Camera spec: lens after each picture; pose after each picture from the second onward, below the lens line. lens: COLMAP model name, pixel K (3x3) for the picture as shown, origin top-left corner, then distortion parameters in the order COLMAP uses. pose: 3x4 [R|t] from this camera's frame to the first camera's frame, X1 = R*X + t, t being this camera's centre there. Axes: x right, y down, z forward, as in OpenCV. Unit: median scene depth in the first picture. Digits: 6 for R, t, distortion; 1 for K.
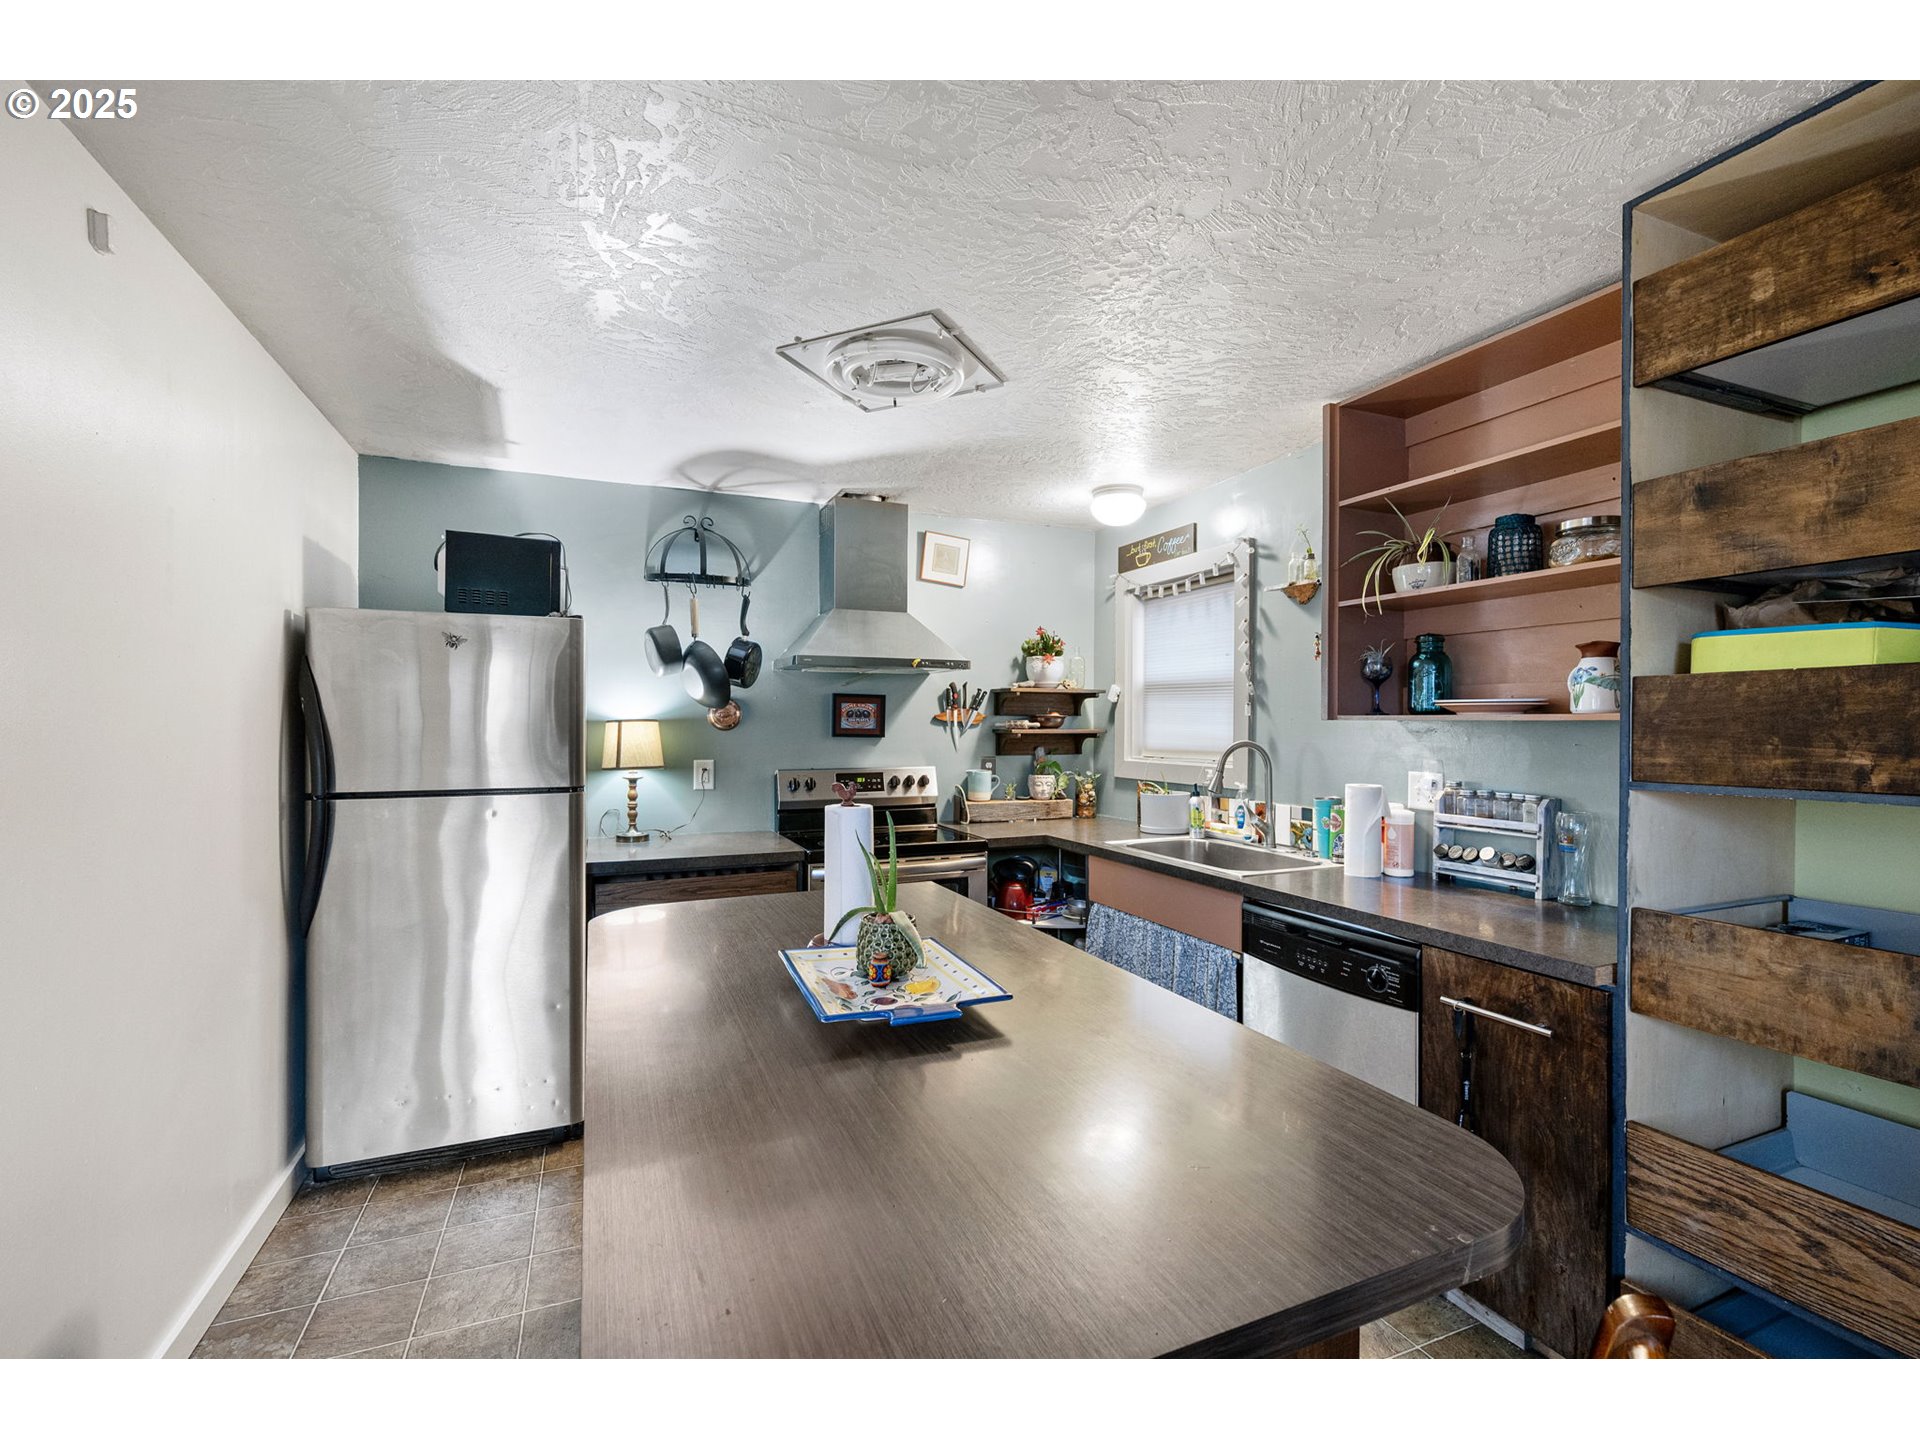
lens RADIAL K [[848.9, 0, 957.8], [0, 848.9, 725.2], [0, 0, 1]] dist [0.000271, -0.000157]
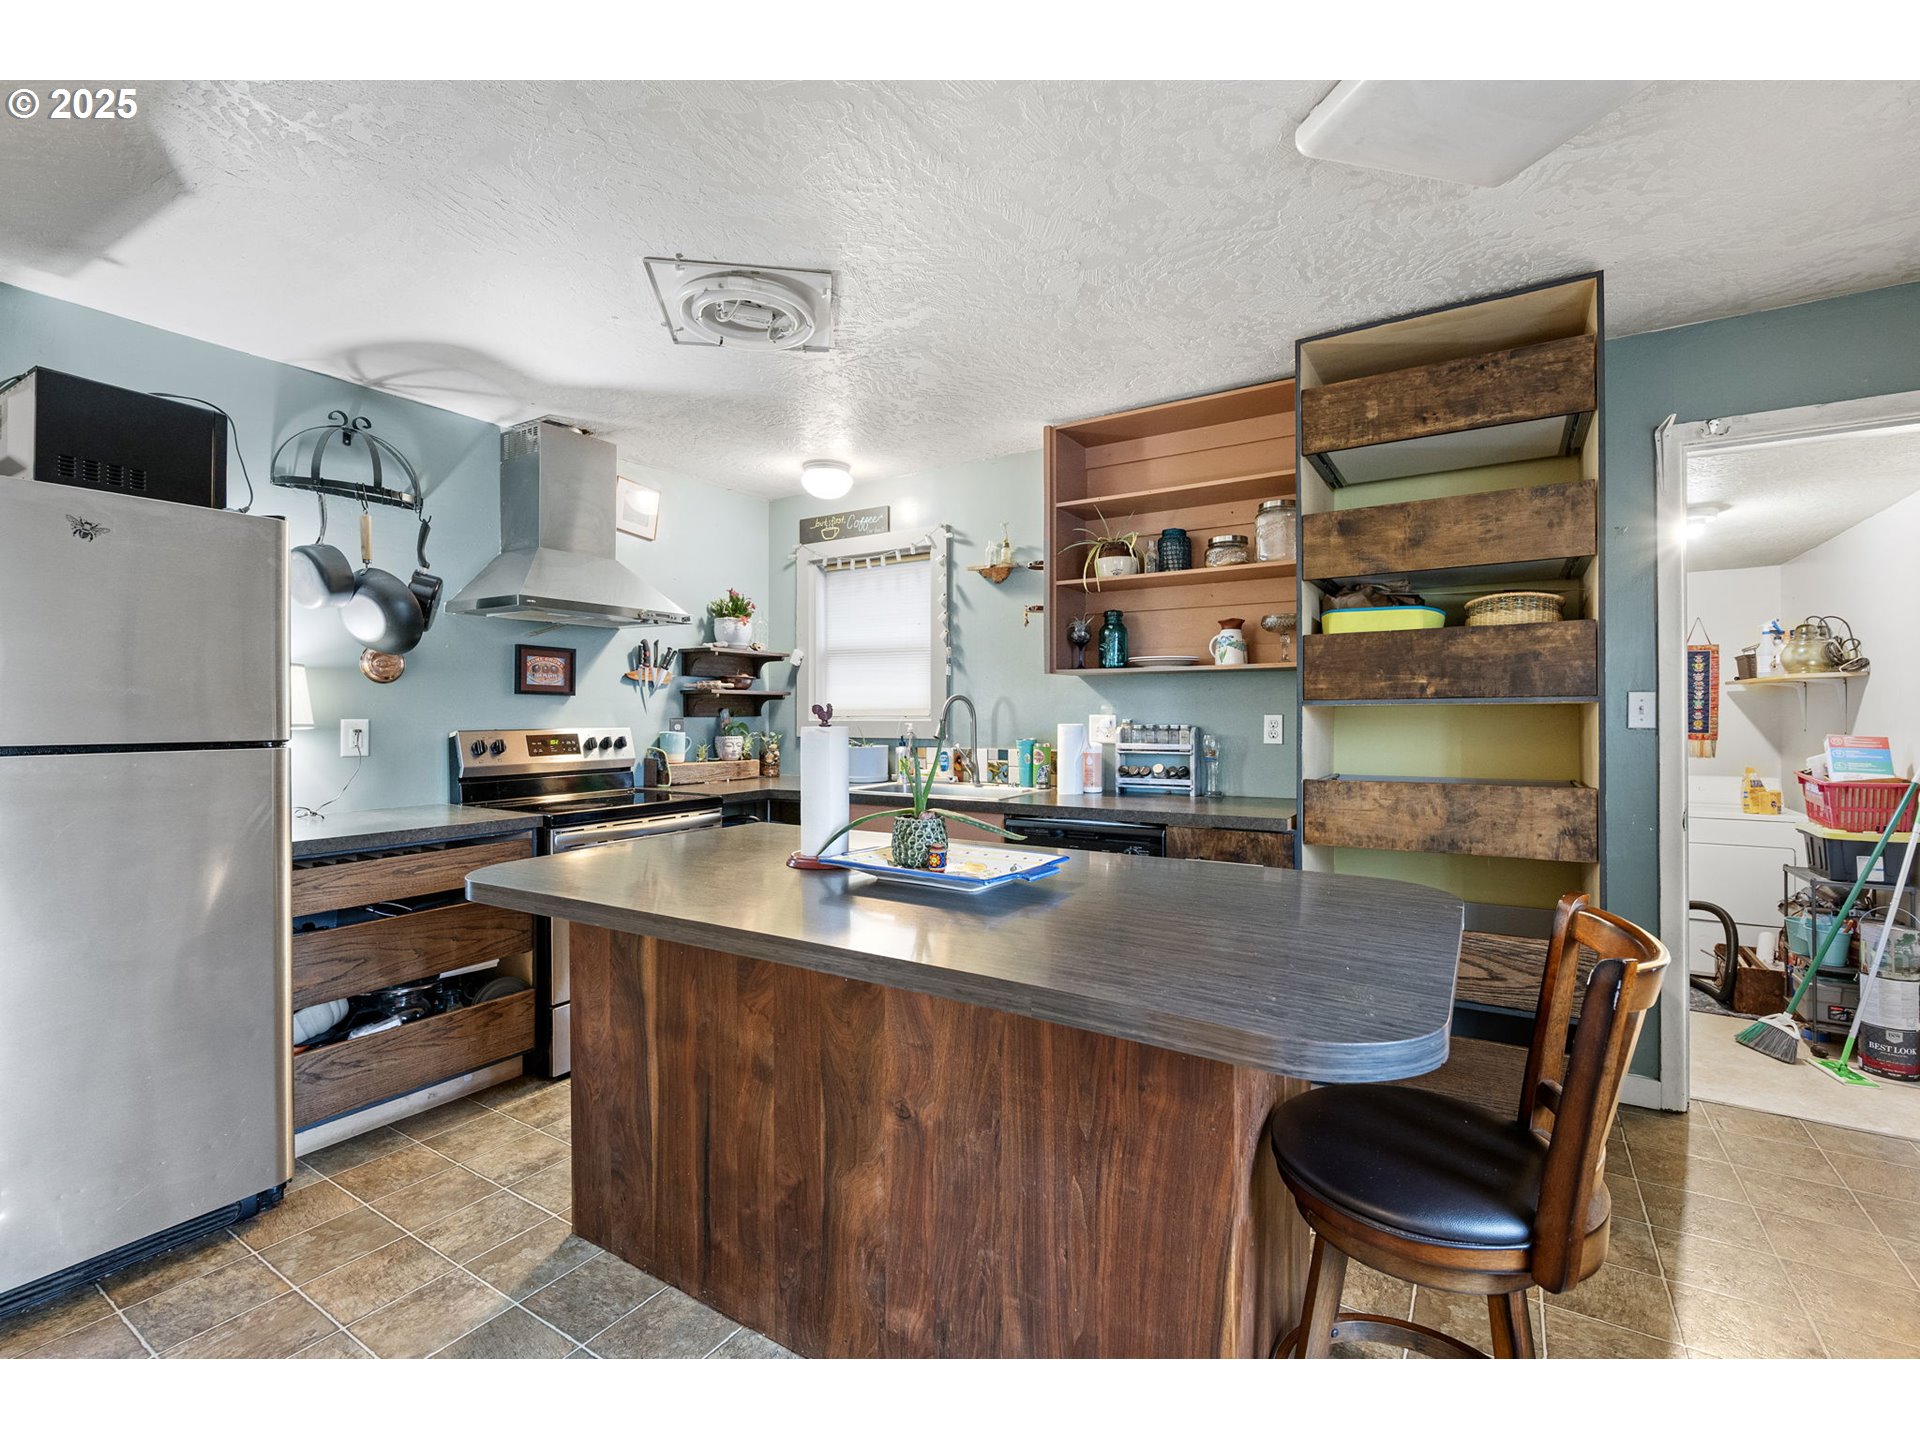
lens RADIAL K [[848.9, 0, 958.1], [0, 848.9, 707.1], [0, 0, 1]] dist [0.000271, -0.000157]
pose [[0.824277, 0.000531, 0.566187, -0.399721], [0.004739, 0.999958, -0.007837, 0.054049], [-0.566168, 0.009143, 0.824239, 0.029389]]
